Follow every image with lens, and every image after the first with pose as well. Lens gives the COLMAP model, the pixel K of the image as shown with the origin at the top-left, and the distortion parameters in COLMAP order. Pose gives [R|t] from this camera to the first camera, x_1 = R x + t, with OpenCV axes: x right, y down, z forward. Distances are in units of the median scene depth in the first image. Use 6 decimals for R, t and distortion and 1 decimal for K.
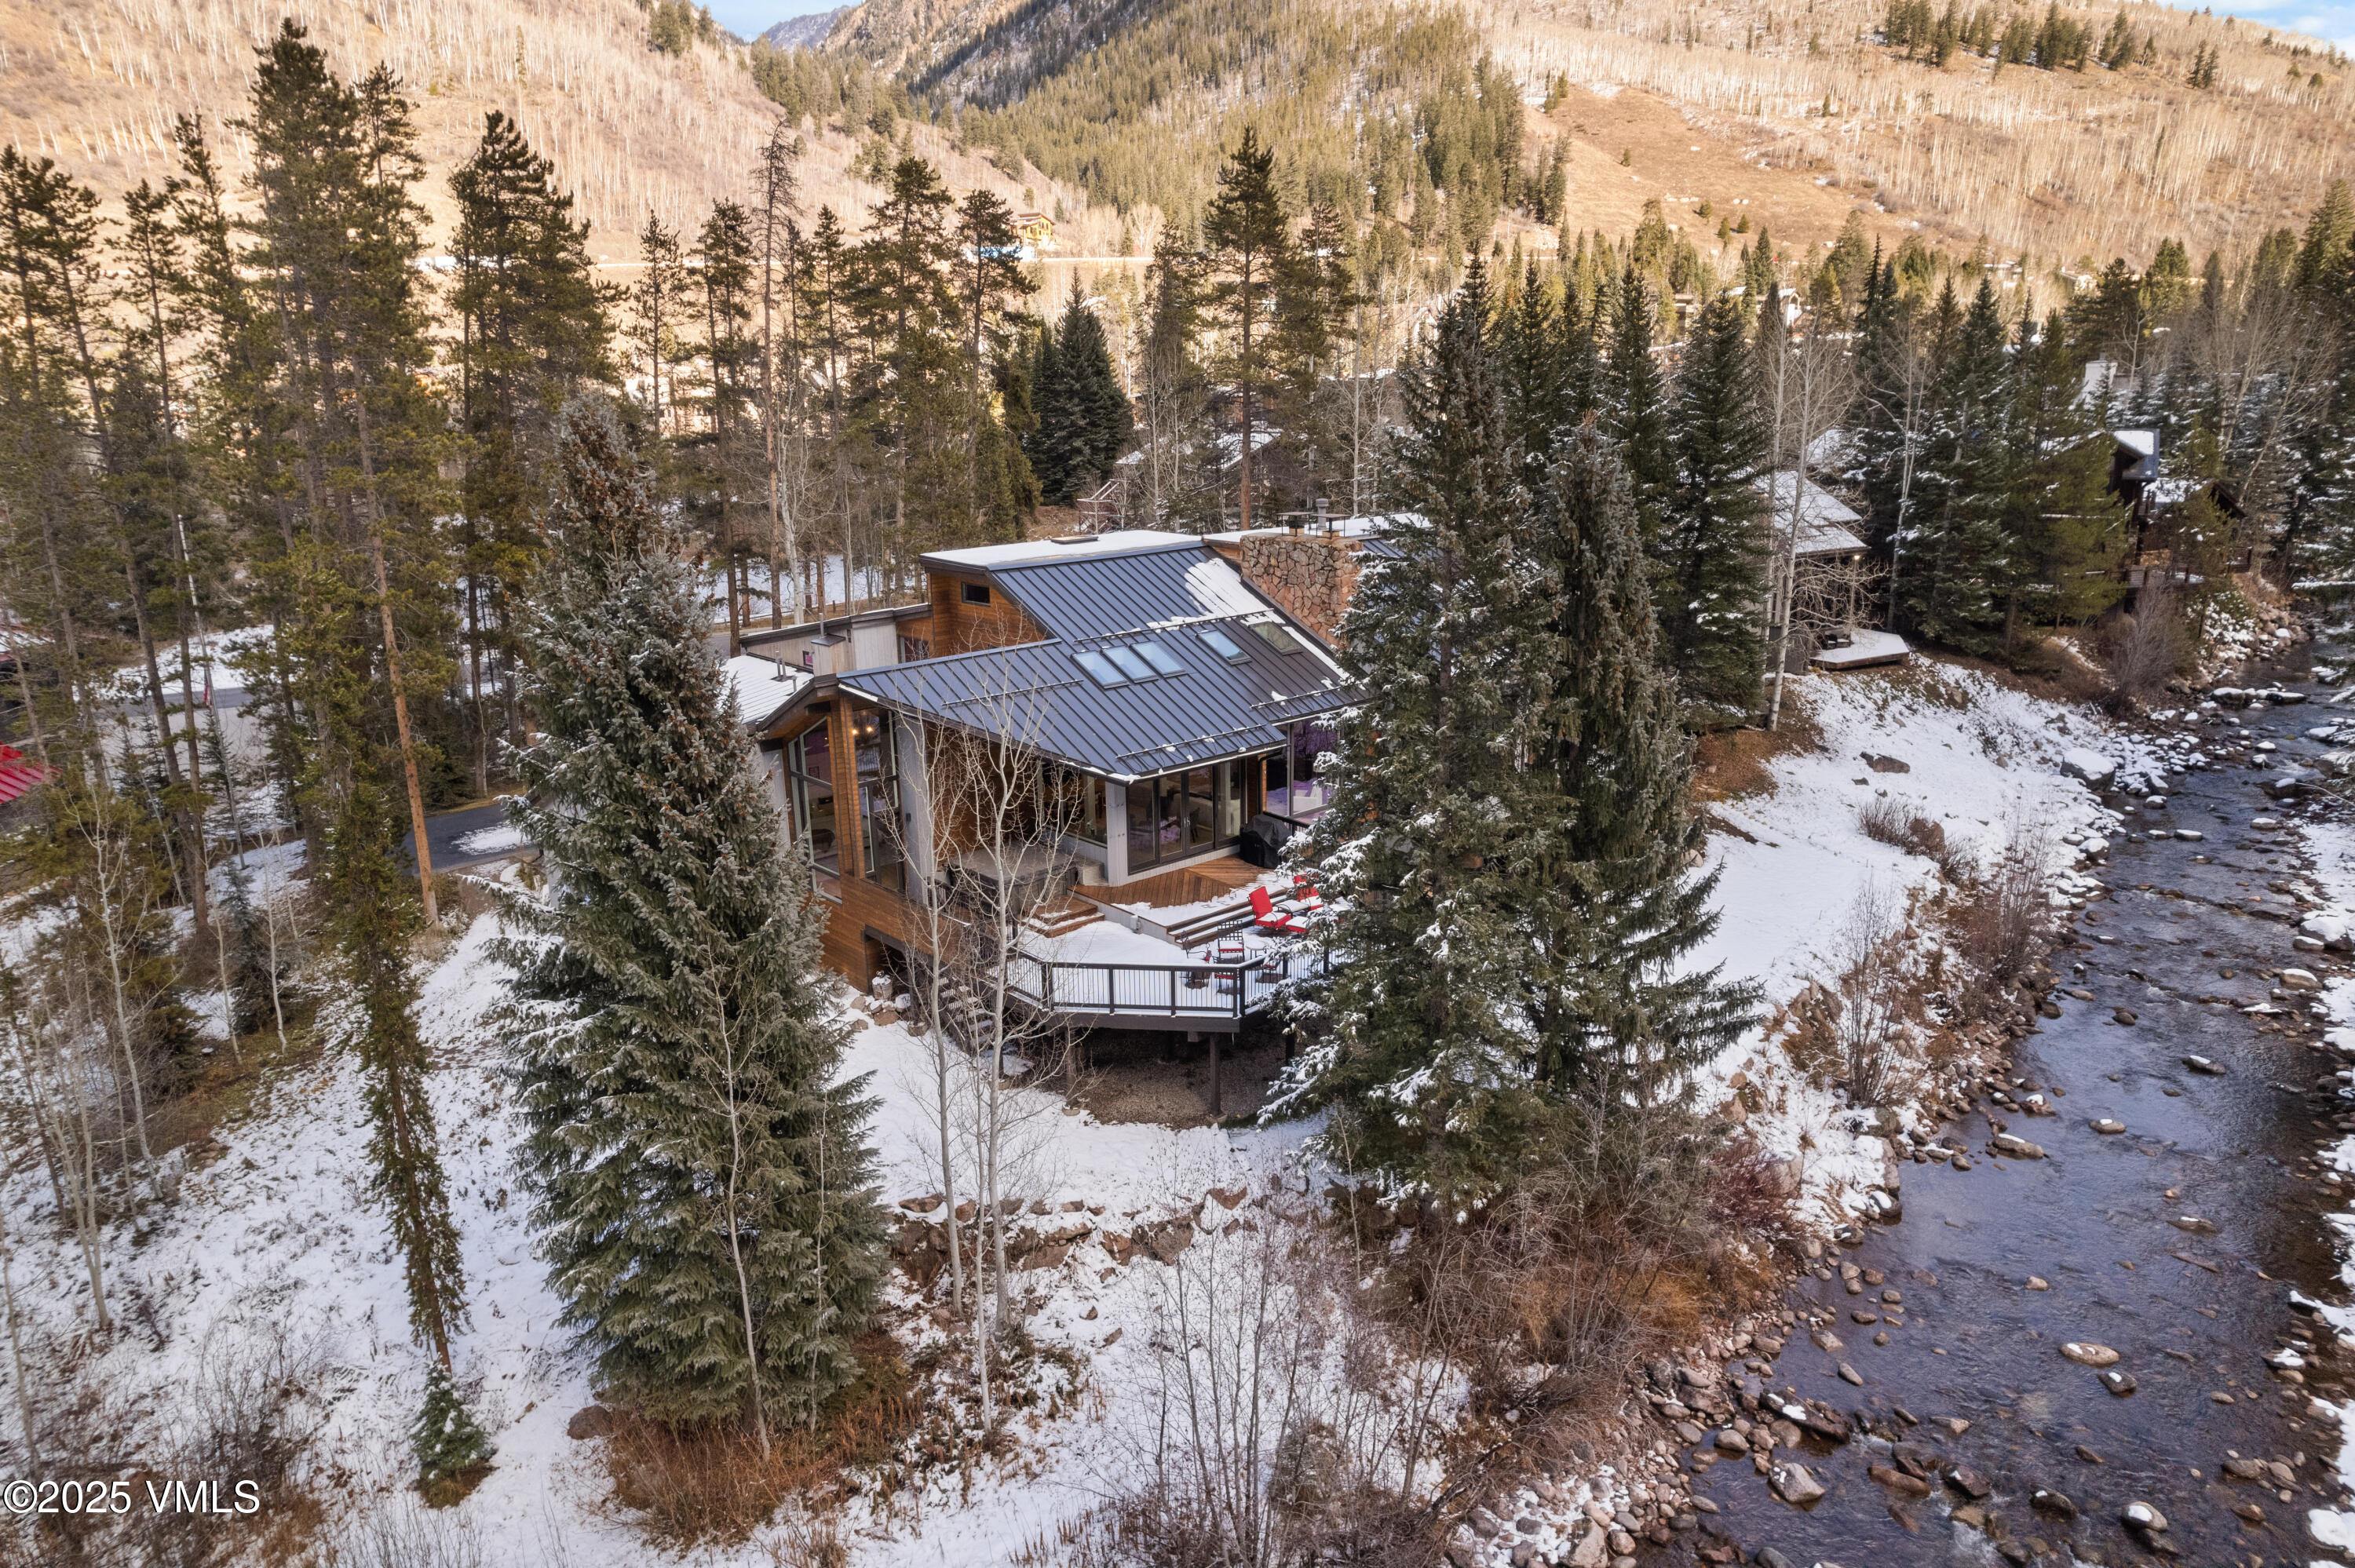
lens RADIAL K [[1517.3, 0, 1170.7], [0, 1517.3, 794.6], [0, 0, 1]] dist [-0.087598, 0.081770]
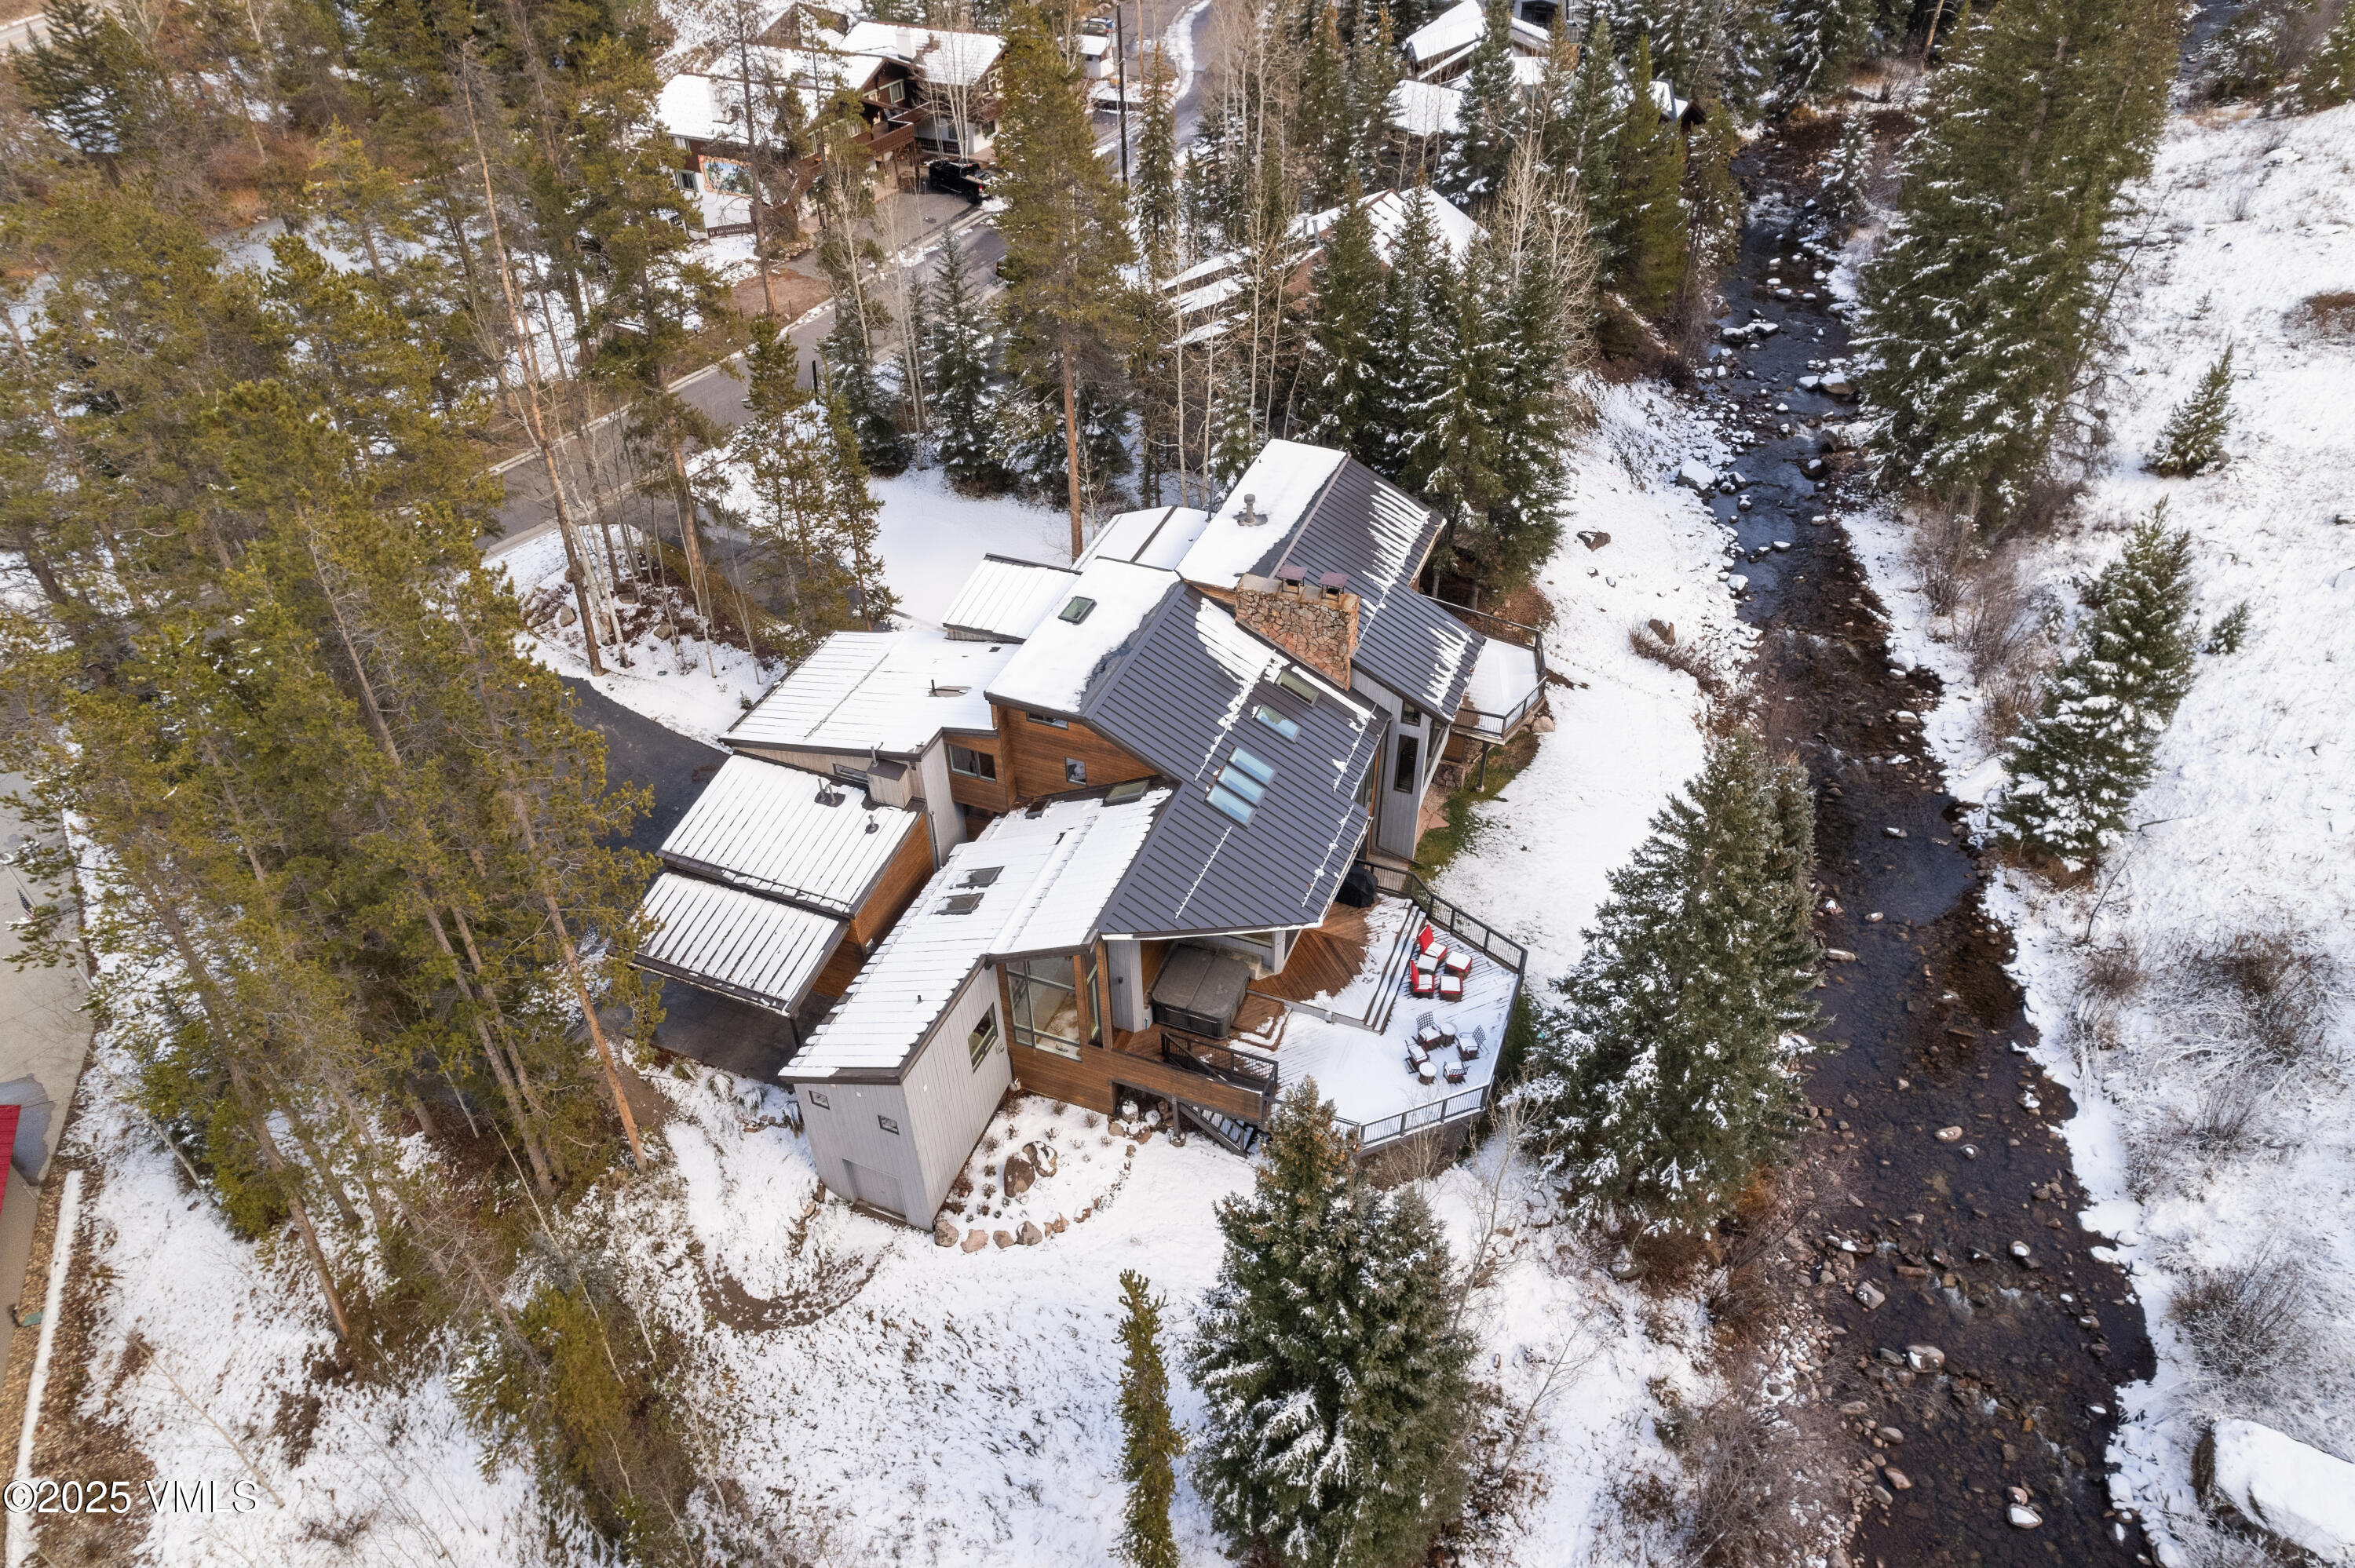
lens RADIAL K [[1517.3, 0, 1170.7], [0, 1517.3, 794.6], [0, 0, 1]] dist [-0.087598, 0.081770]
pose [[0.893240, -0.284235, 0.348329, -0.514187], [0.120912, 0.898120, 0.422801, -0.615623], [-0.433017, -0.335546, 0.836604, 0.048484]]
